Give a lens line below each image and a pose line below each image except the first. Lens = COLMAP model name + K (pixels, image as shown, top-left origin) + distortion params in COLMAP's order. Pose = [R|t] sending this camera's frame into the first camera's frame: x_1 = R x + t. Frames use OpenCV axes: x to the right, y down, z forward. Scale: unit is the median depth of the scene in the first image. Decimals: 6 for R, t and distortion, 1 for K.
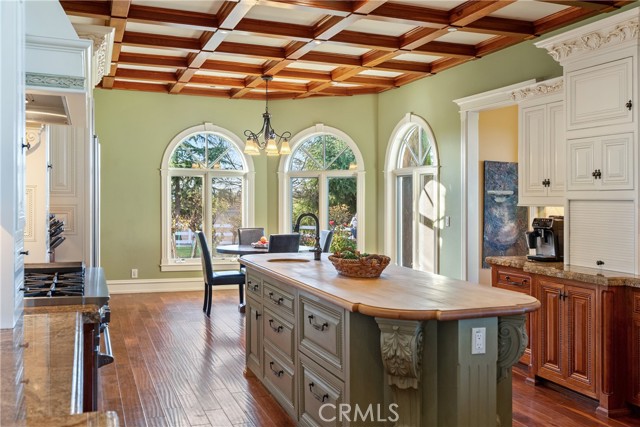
lens RADIAL K [[609.6, 0, 320.7], [0, 609.6, 224.6], [0, 0, 1]] dist [0.016845, 0.009549]
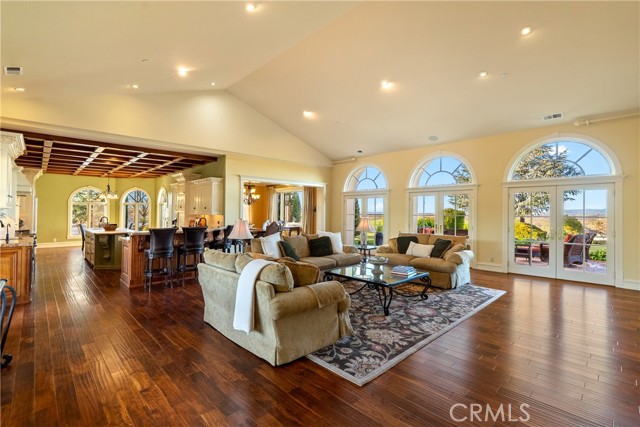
lens RADIAL K [[296.9, 0, 319.9], [0, 296.9, 209.7], [0, 0, 1]] dist [-0.003915, -0.000431]
pose [[0.920946, -0.007486, 0.389619, 0.316408], [0.024994, 0.998892, -0.039886, 0.028284], [-0.388889, 0.046471, 0.920112, -0.798886]]
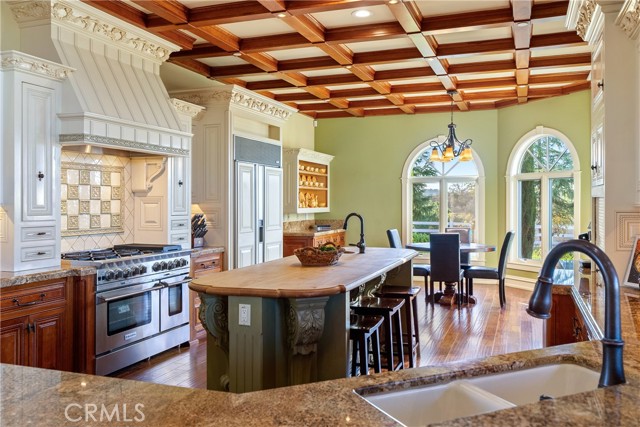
lens RADIAL K [[547.9, 0, 320.0], [0, 547.9, 213.5], [0, 0, 1]] dist [0.005928, 0.003526]
pose [[0.763064, 0.000473, -0.646323, 0.379175], [-0.014172, 0.999772, -0.015999, 0.000246], [0.646168, 0.021368, 0.762896, 0.085328]]
